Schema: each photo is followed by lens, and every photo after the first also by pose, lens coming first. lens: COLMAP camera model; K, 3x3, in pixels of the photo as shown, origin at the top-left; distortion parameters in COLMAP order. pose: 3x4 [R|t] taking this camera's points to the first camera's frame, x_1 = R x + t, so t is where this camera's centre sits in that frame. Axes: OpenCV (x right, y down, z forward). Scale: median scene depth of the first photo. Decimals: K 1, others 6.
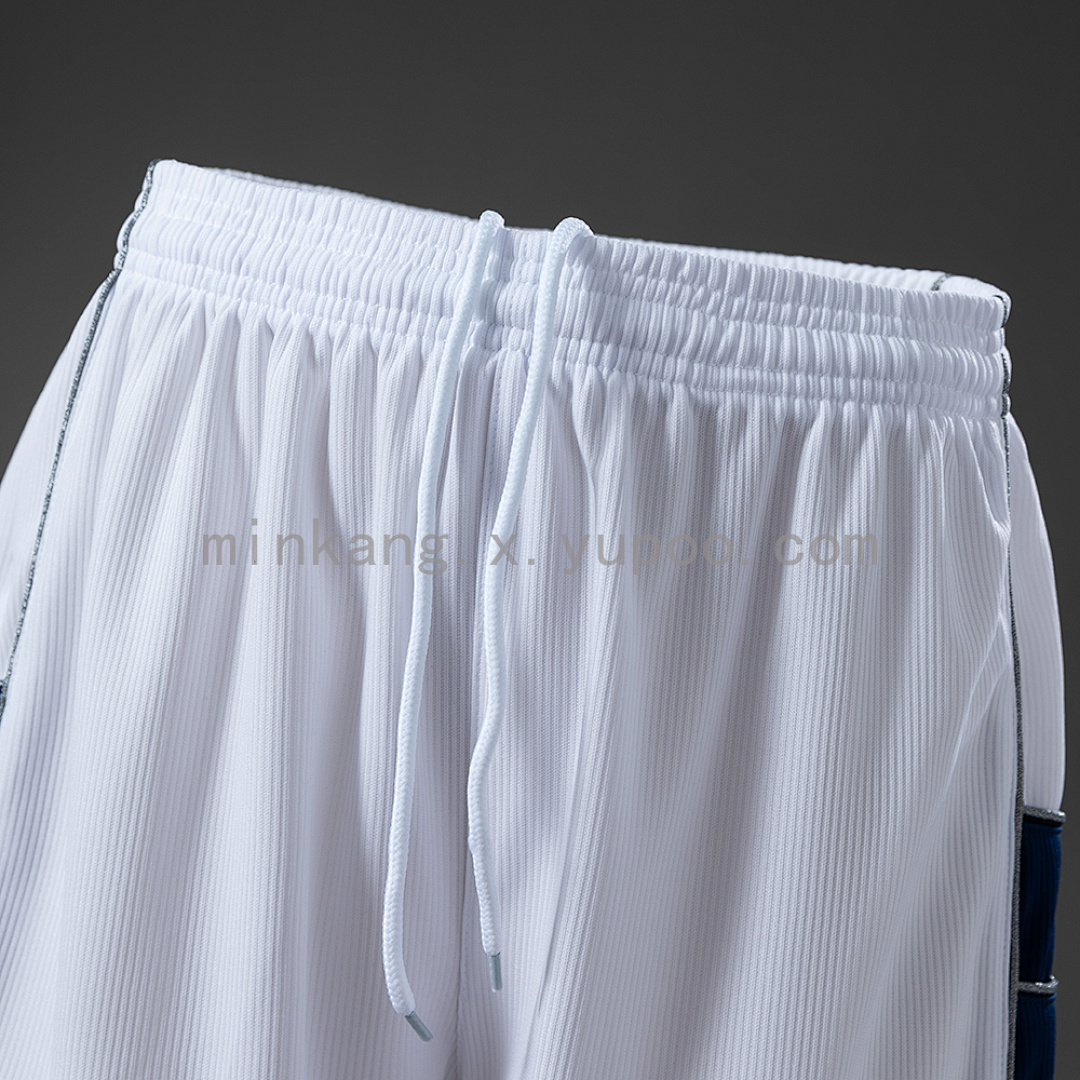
lens RADIAL K [[1842.0, 0, 539.0], [0, 1842.0, 540.0], [0, 0, 1]] dist [0.025694, 0.000000]
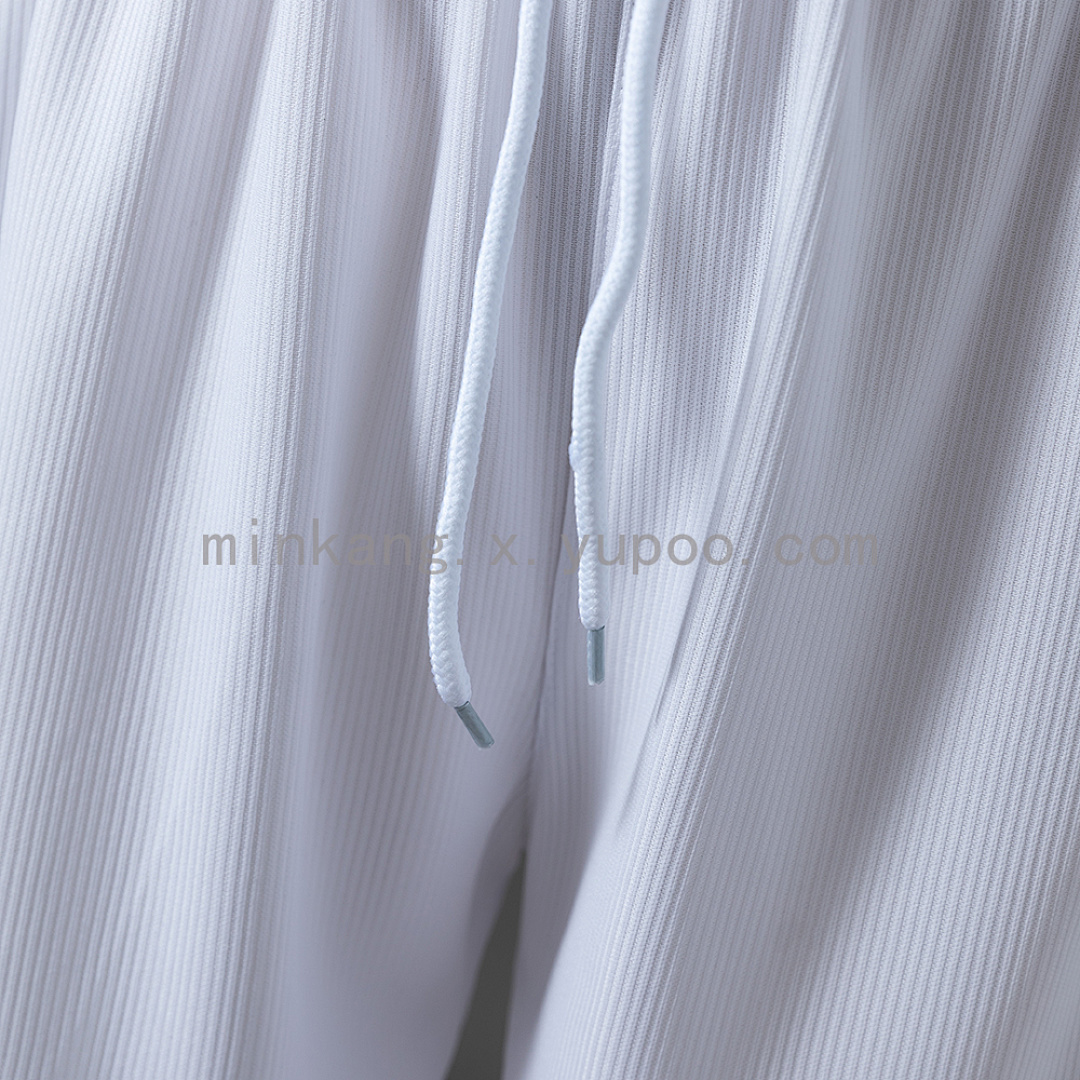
lens RADIAL K [[2472.6, 0, 540.3], [0, 2472.6, 540.1], [0, 0, 1]] dist [0.009089, 0.000000]
pose [[0.994863, 0.086830, -0.052047, -0.000812], [-0.077195, 0.983289, 0.164875, 0.046523], [0.065493, -0.160010, 0.984940, 0.126111]]
